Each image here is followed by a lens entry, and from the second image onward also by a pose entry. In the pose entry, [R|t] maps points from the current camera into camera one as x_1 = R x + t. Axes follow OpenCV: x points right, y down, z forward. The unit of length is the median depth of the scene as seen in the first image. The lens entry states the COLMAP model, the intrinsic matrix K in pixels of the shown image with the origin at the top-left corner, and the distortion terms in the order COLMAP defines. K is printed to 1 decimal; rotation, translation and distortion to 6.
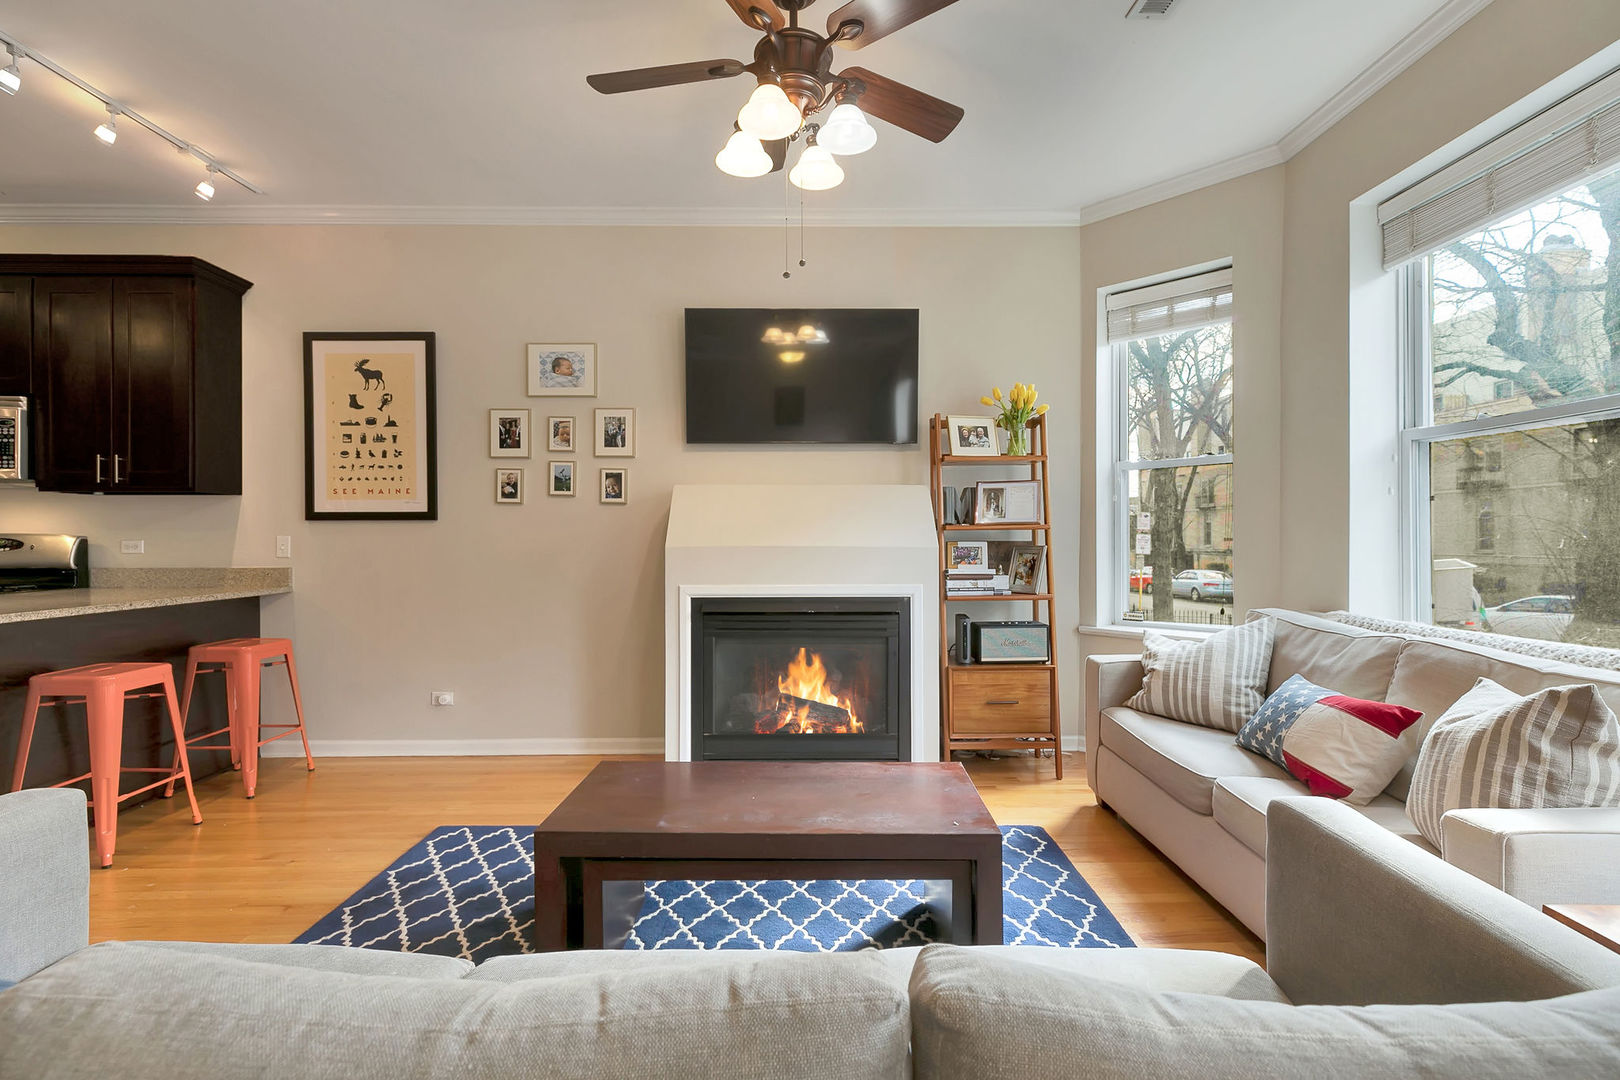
lens RADIAL K [[718.7, 0, 810.0], [0, 718.7, 540.0], [0, 0, 1]] dist [-0.001393, -0.000057]
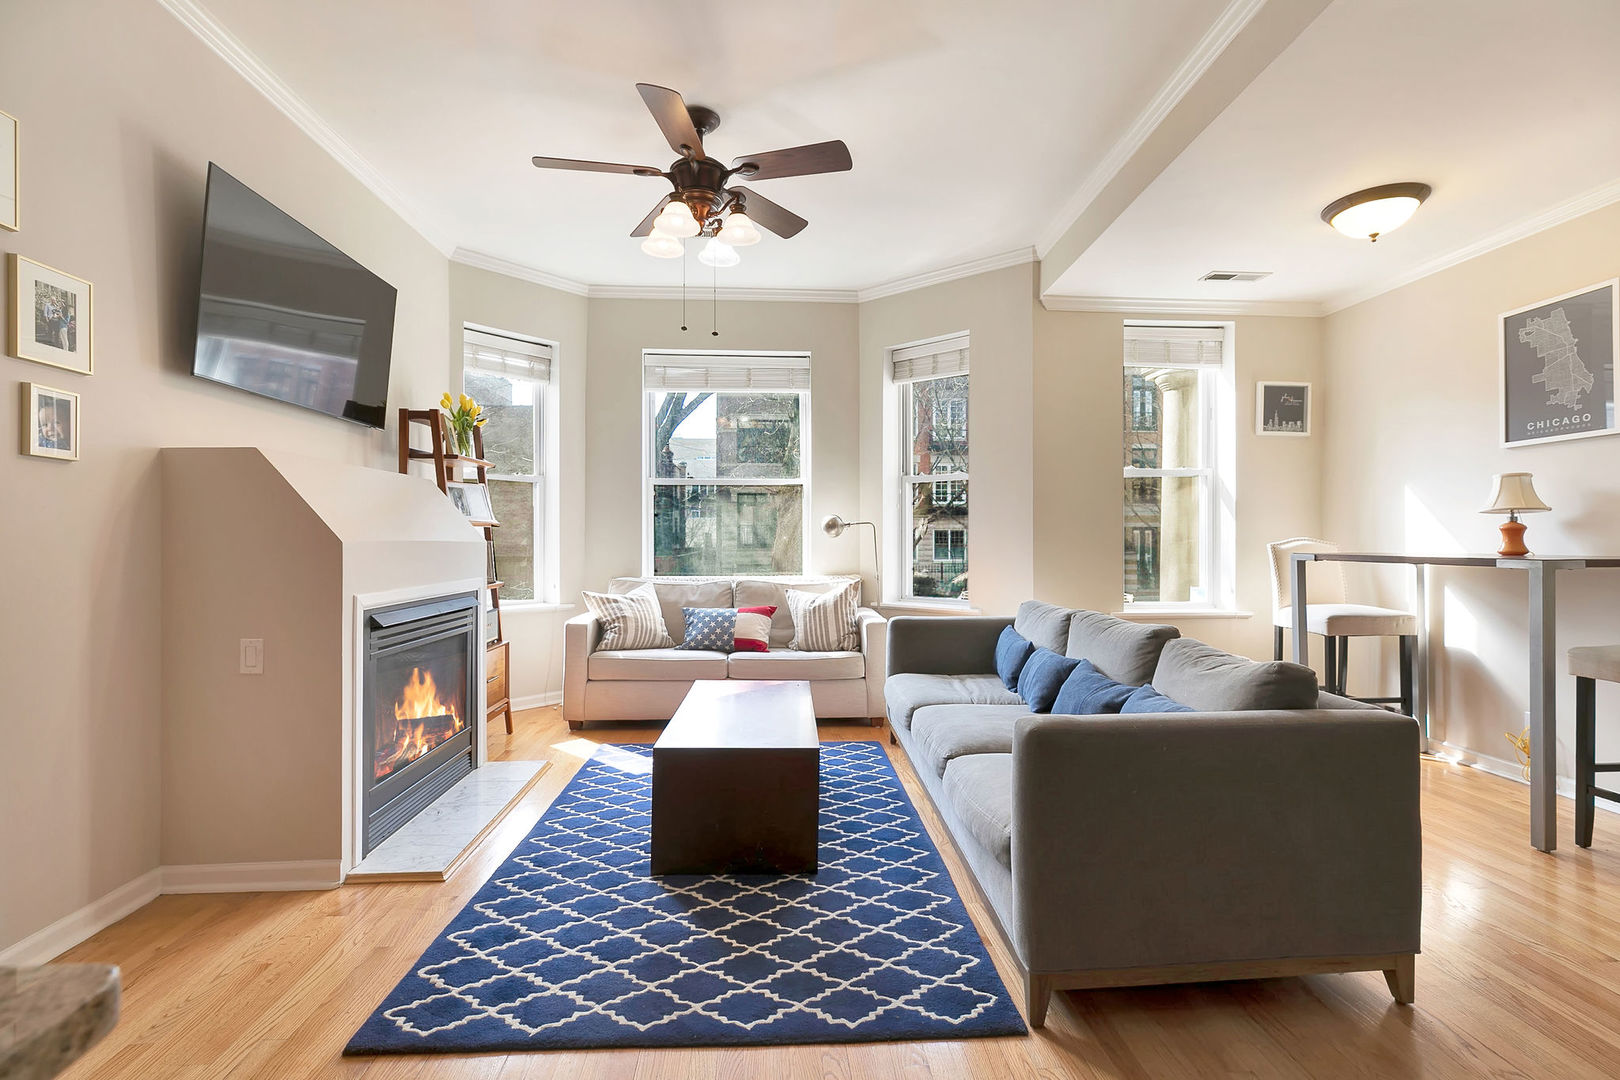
lens RADIAL K [[751.7, 0, 804.3], [0, 751.7, 536.8], [0, 0, 1]] dist [0.003886, 0.000041]
pose [[-0.045670, 0.008595, 0.998920, -0.824798], [0.001374, 0.999963, -0.008541, 0.008936], [-0.998956, 0.000982, -0.045680, 0.500808]]
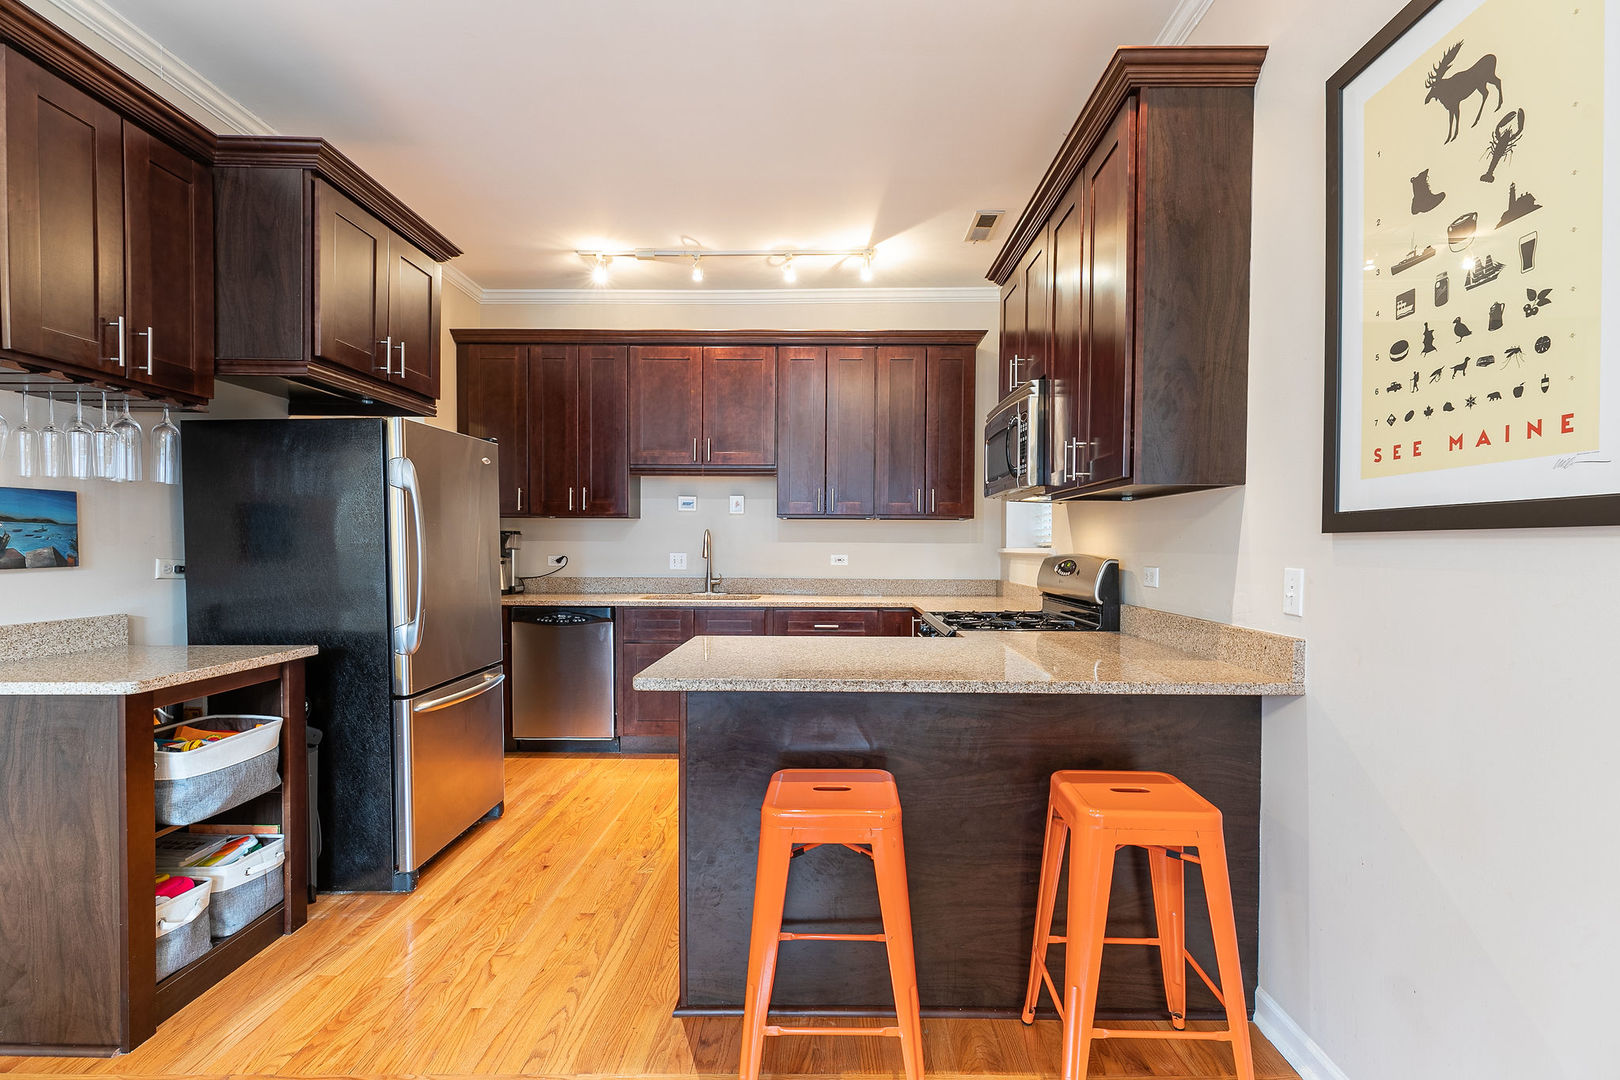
lens RADIAL K [[738.9, 0, 814.3], [0, 738.9, 560.6], [0, 0, 1]] dist [0.001691, 0.000458]
pose [[-0.028045, 0.023722, -0.999325, -0.260076], [-0.006654, 0.999692, 0.023918, -0.019309], [0.999585, 0.007320, -0.027879, 0.713942]]
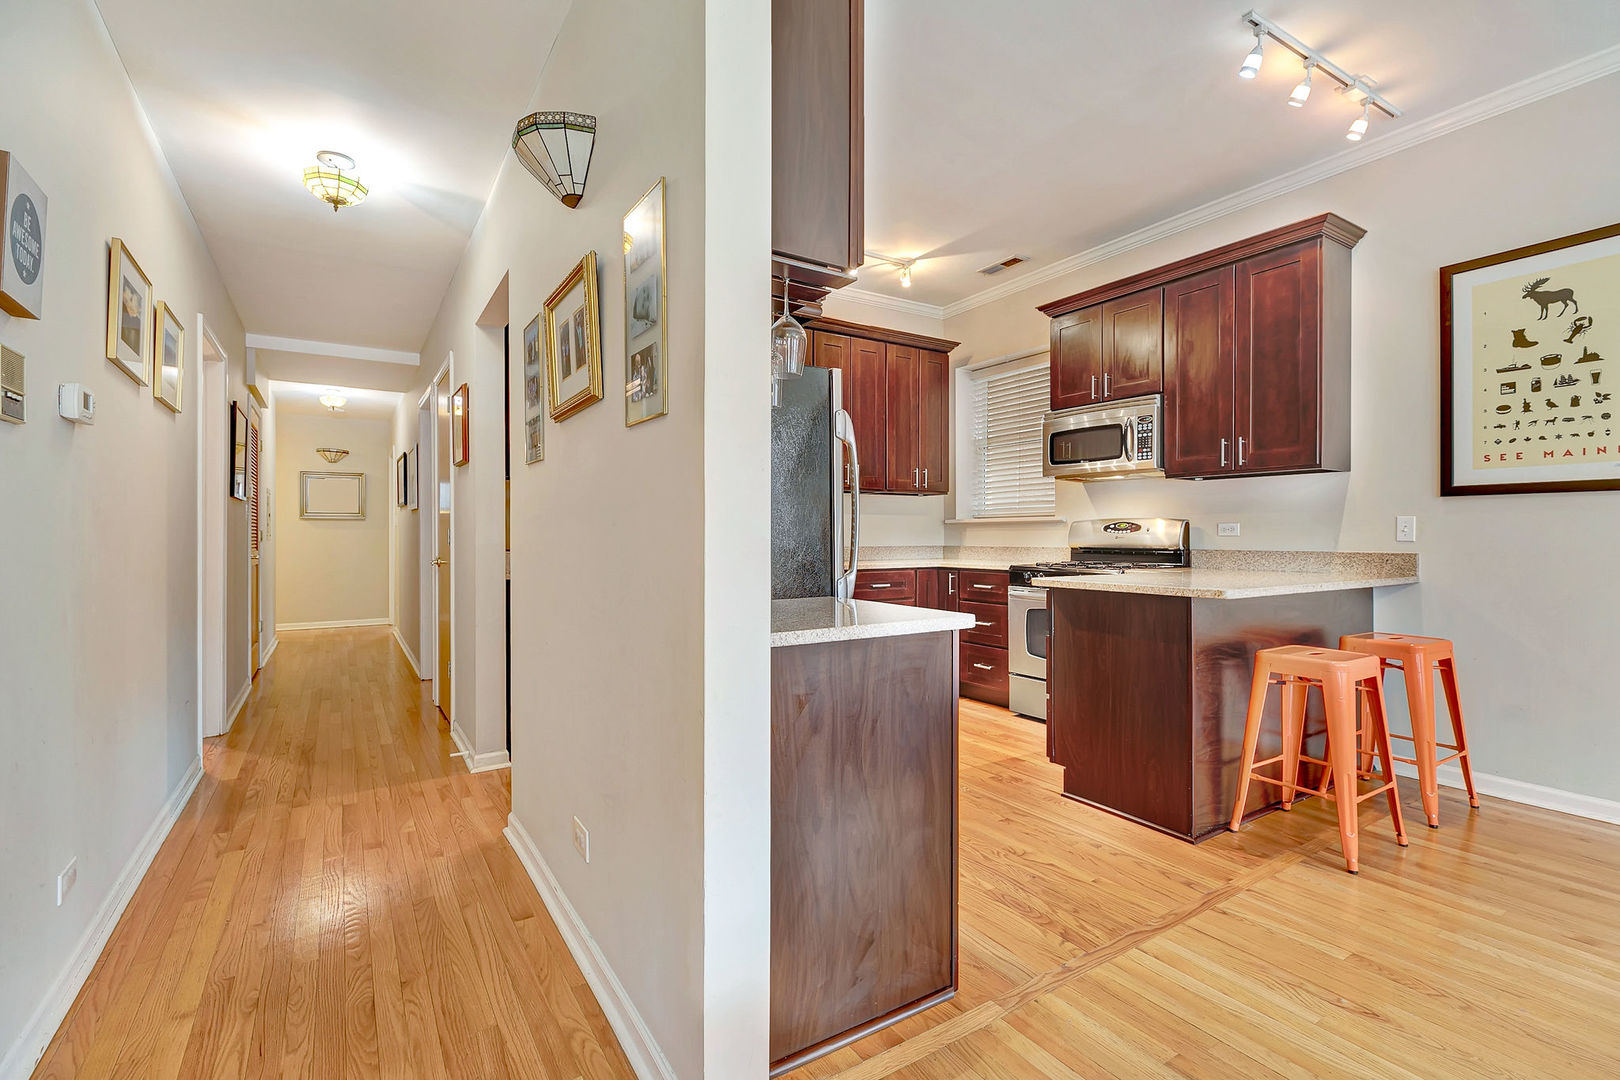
lens RADIAL K [[734.9, 0, 827.1], [0, 734.9, 536.6], [0, 0, 1]] dist [0.001647, 0.001022]
pose [[0.530515, 0.005483, -0.847658, -0.360401], [-0.004498, 0.999983, 0.003653, 0.018629], [0.847664, 0.001875, 0.530531, -0.042530]]
